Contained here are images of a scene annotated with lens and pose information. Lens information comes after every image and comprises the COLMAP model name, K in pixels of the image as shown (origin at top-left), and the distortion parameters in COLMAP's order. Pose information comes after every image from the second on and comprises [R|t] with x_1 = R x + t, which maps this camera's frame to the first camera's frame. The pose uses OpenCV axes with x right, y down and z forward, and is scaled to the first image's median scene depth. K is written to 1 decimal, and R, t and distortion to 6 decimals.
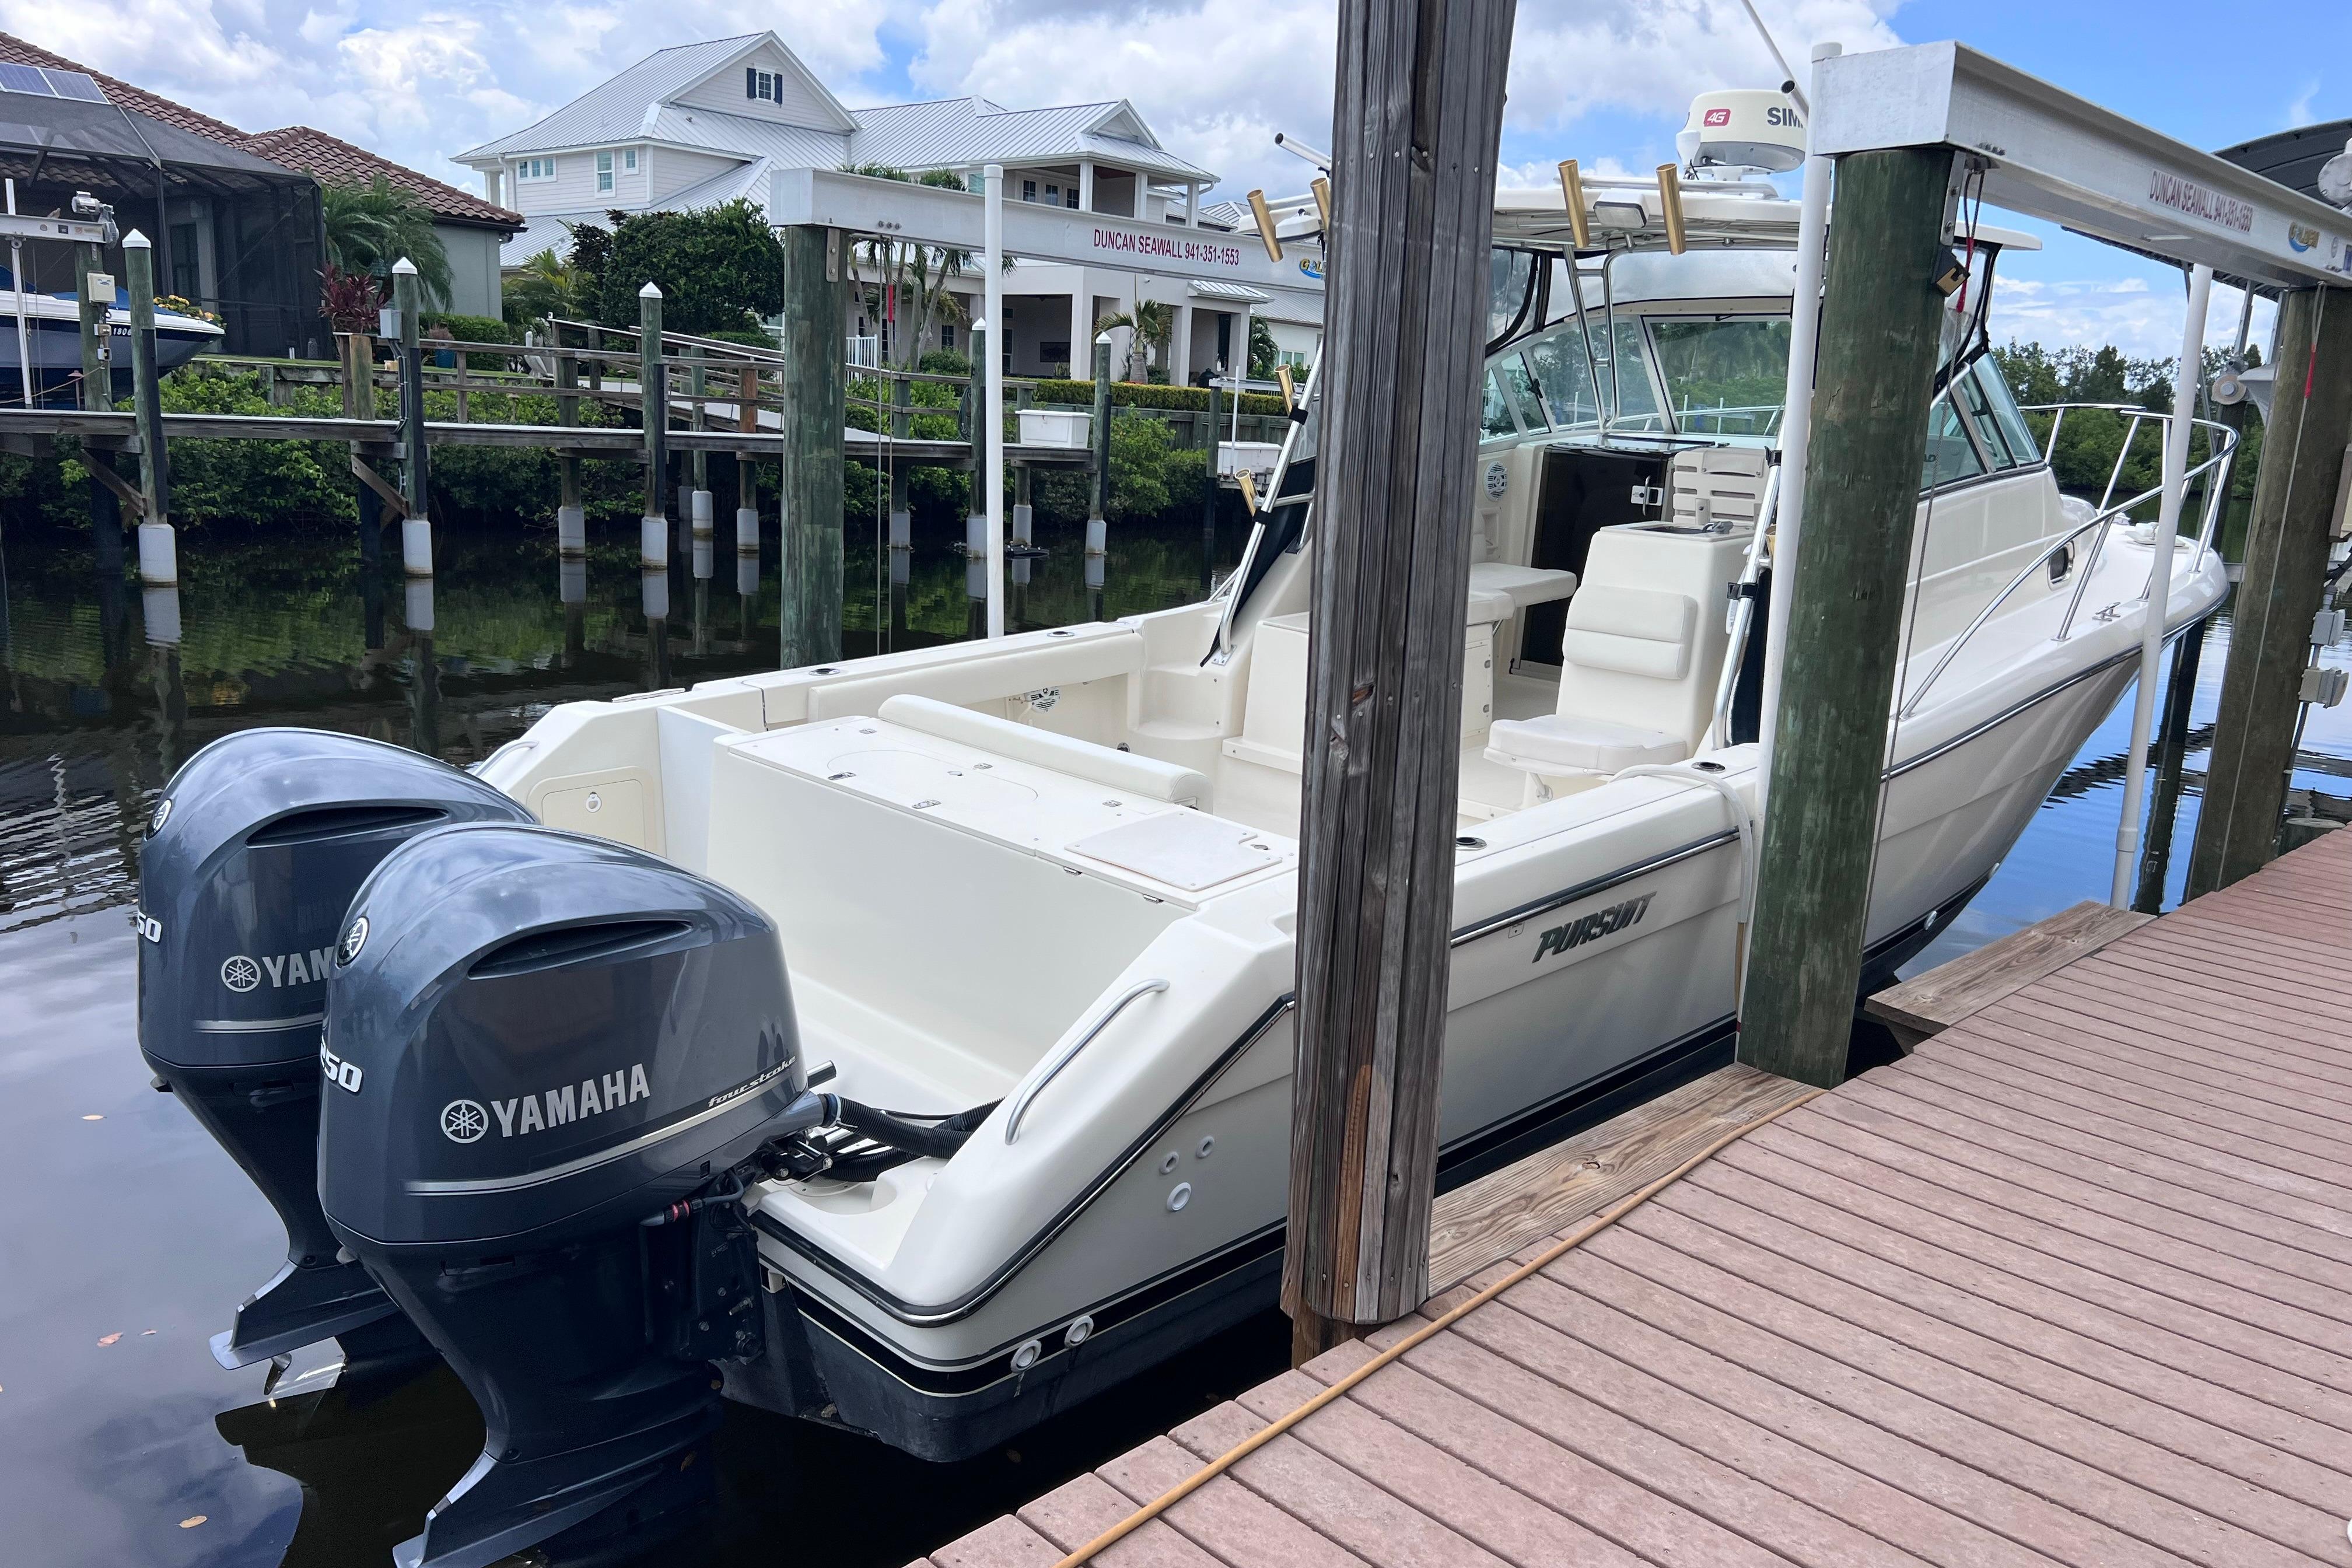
lens RADIAL K [[1770.1, 0, 1181.3], [0, 1770.1, 791.1], [0, 0, 1]] dist [0.030977, -0.037485]
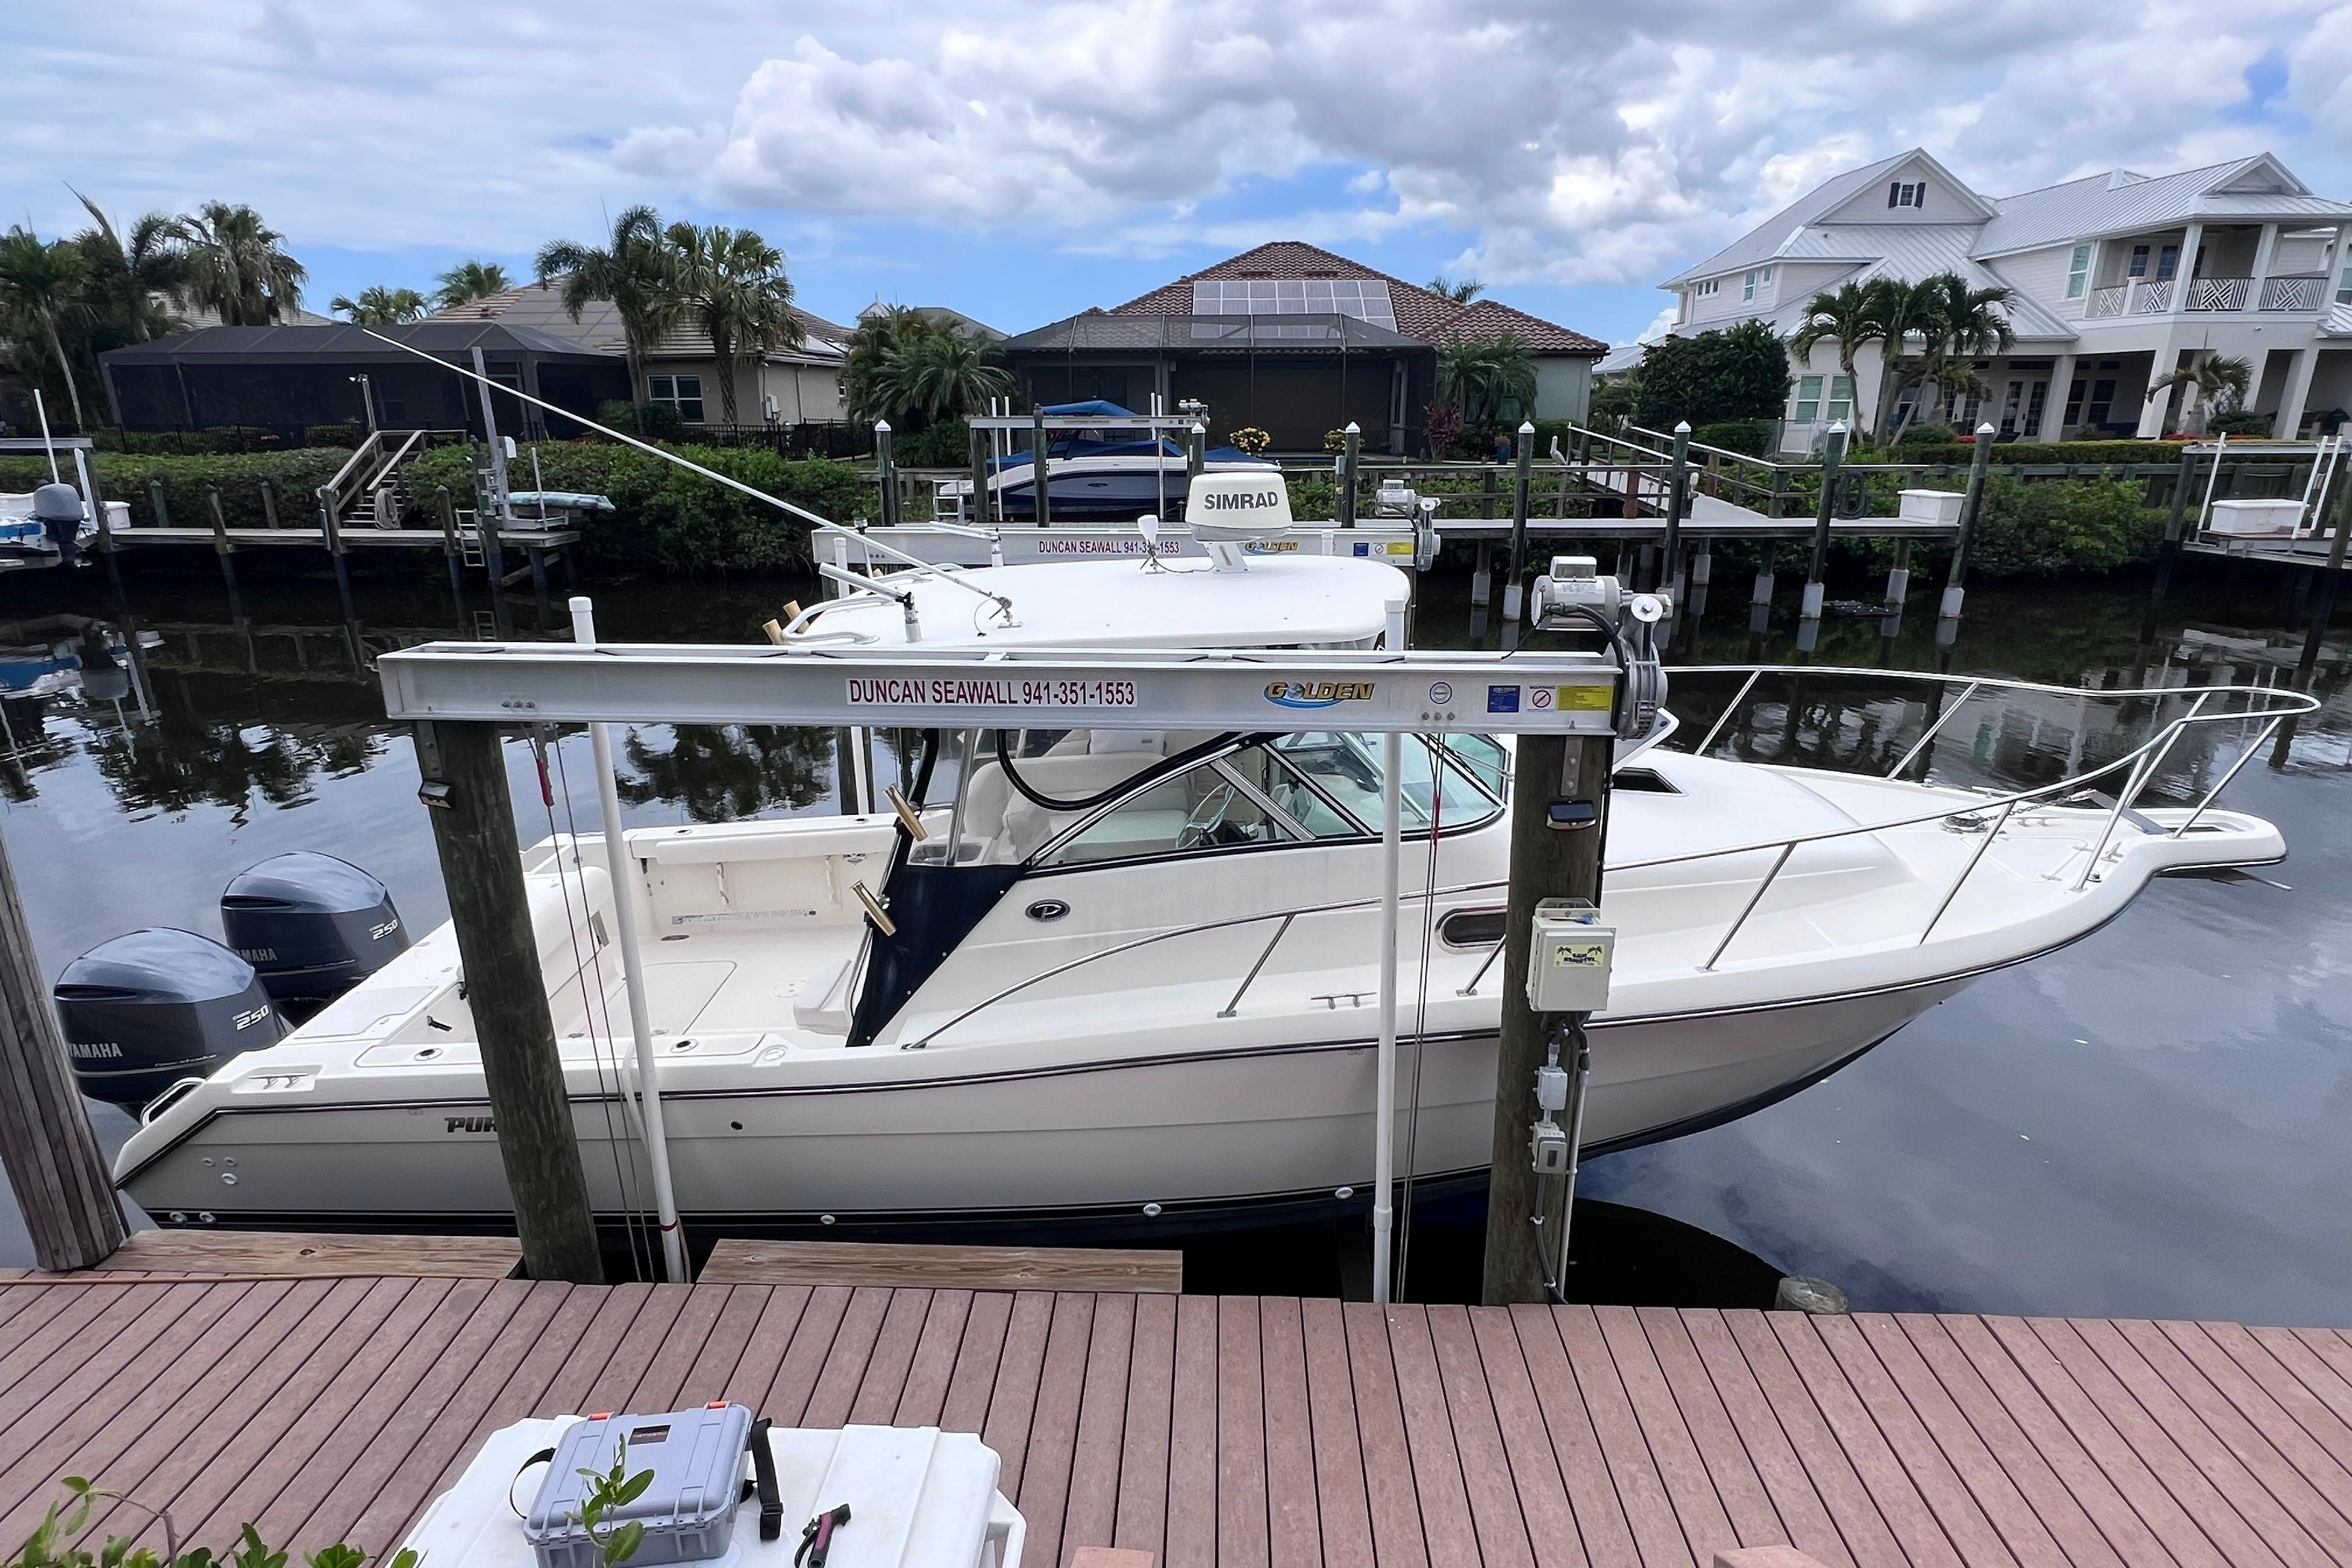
lens RADIAL K [[1217.3, 0, 1176.0], [0, 1217.3, 784.0], [0, 0, 1]] dist [-0.004090, -0.000848]
pose [[0.676076, 0.168712, -0.717257, 0.911217], [-0.118597, 0.985658, 0.120058, -0.289185], [0.727225, 0.003896, 0.686388, 0.426015]]
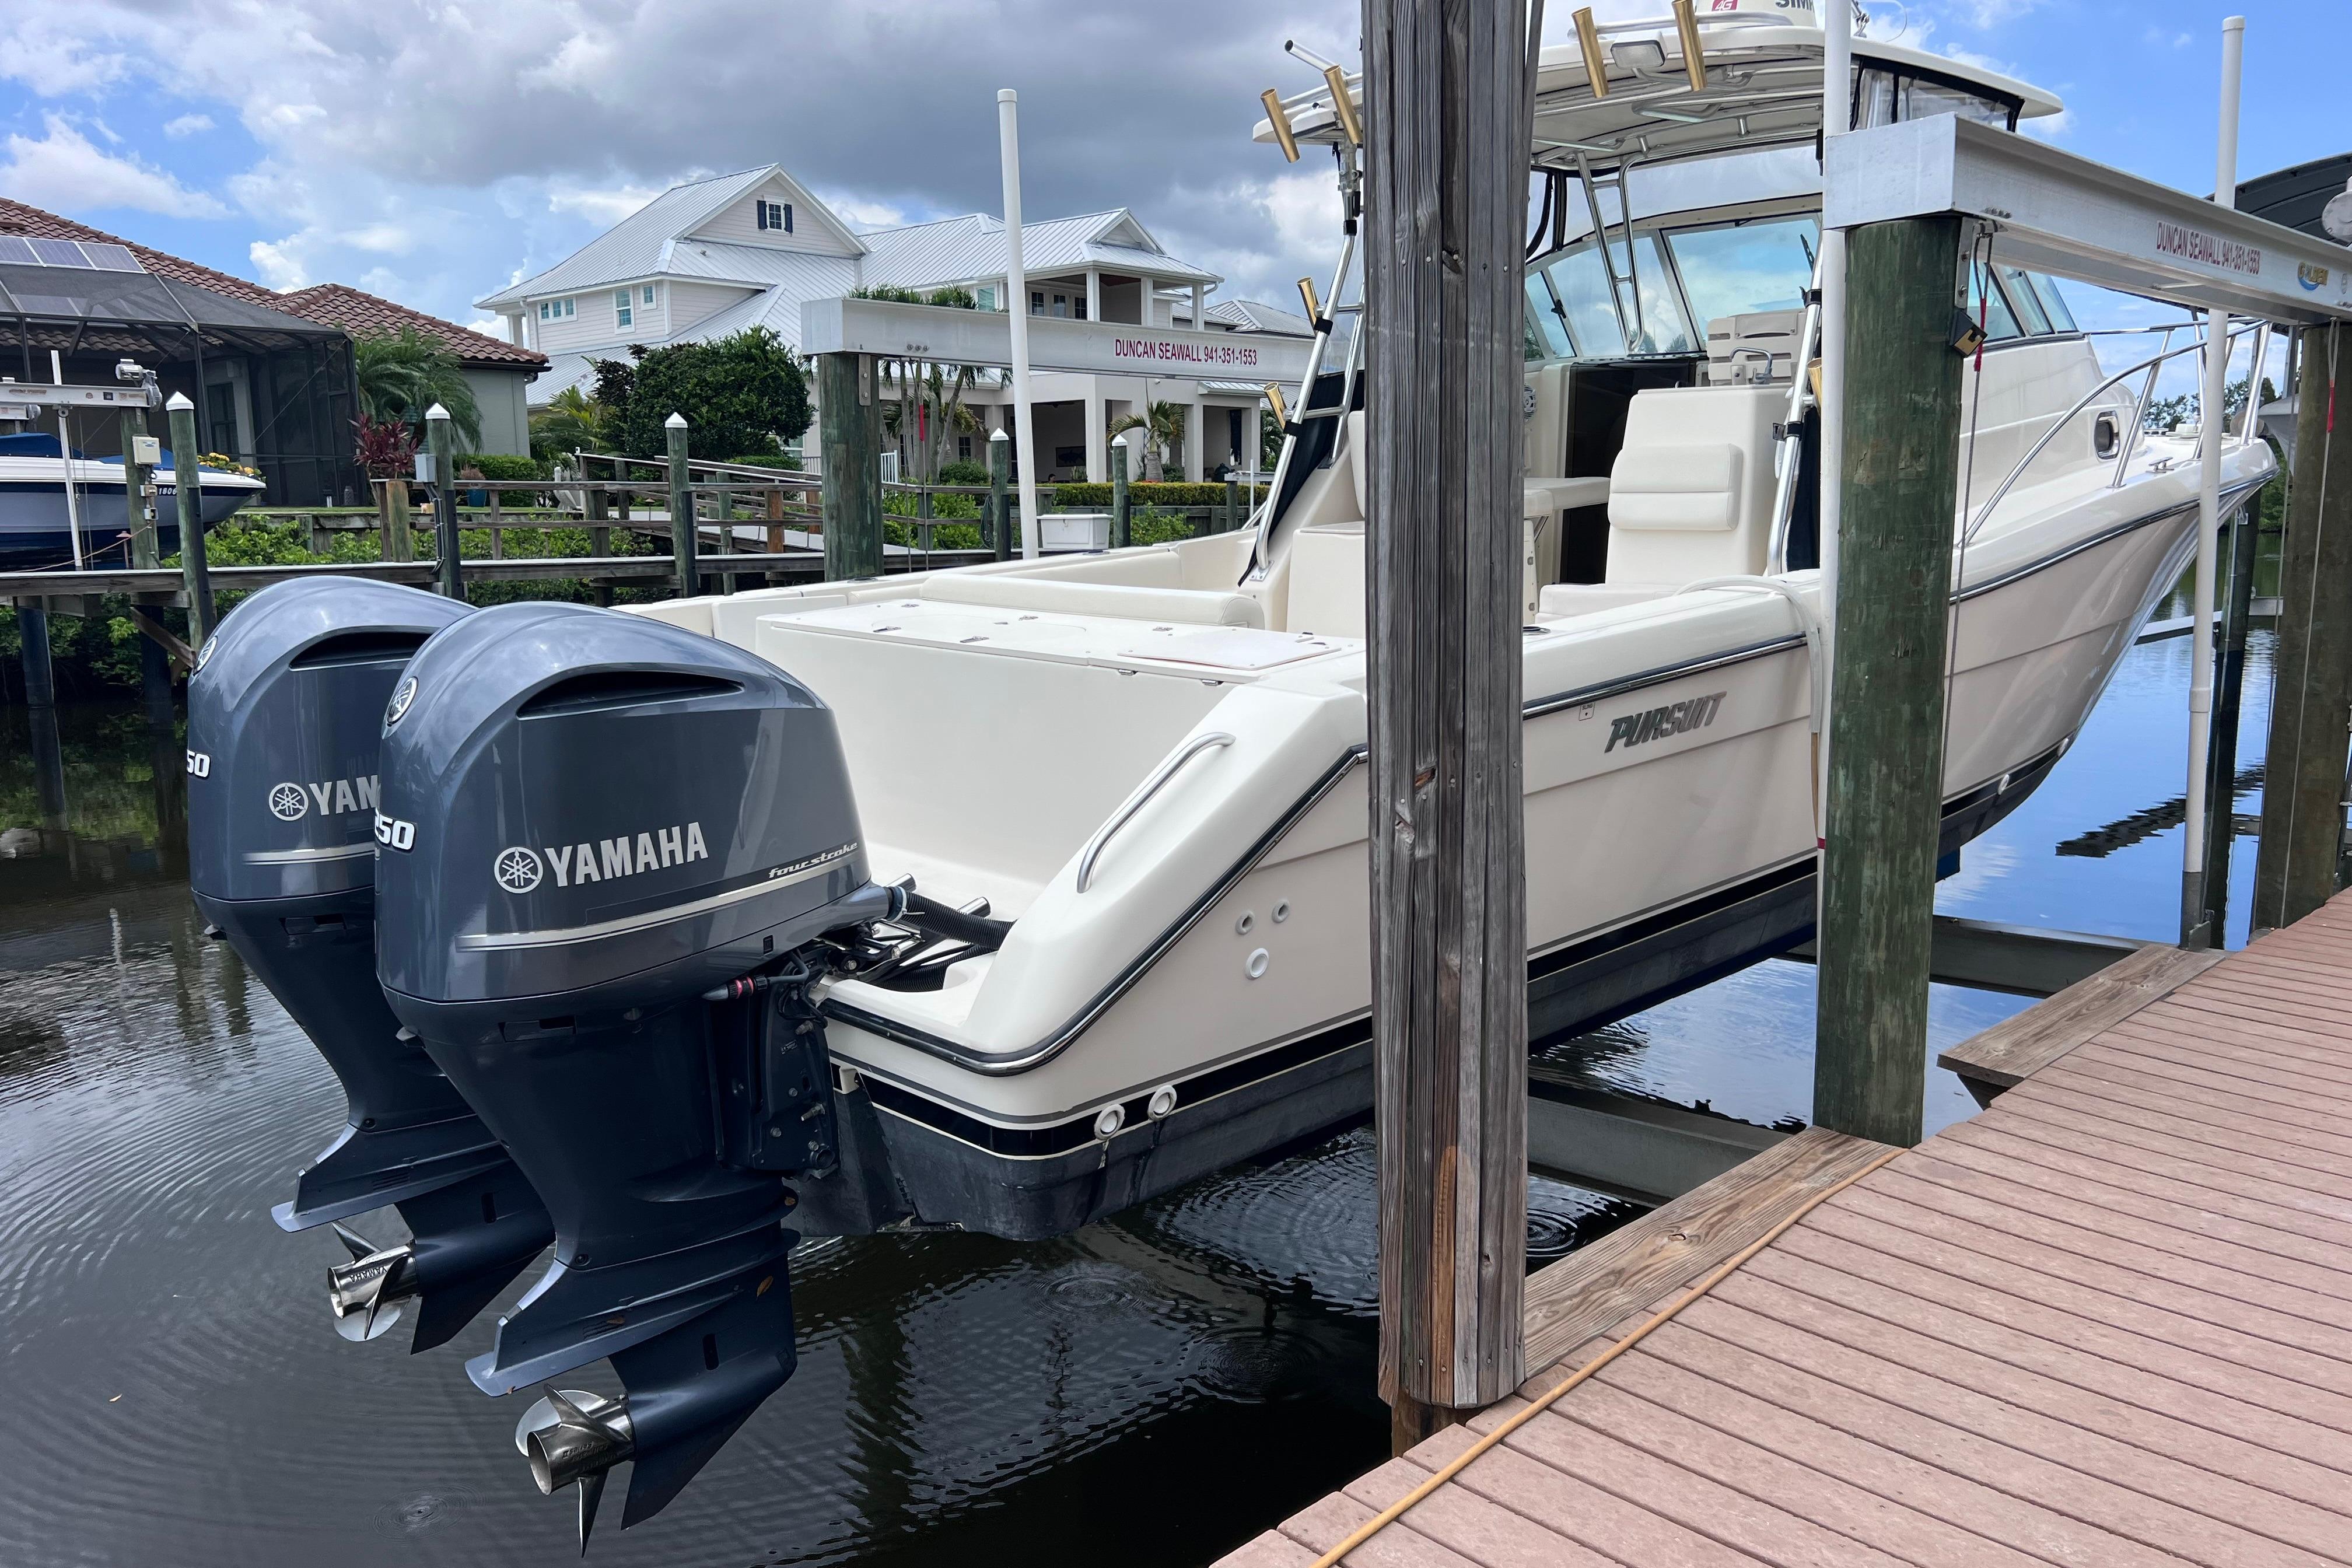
lens RADIAL K [[1775.0, 0, 1176.0], [0, 1775.0, 784.0], [0, 0, 1]] dist [0.031868, -0.035954]
pose [[0.998299, -0.054955, -0.019453, -0.013529], [0.053777, 0.996946, -0.056626, -0.000798], [0.022505, 0.055483, 0.998206, -0.015240]]
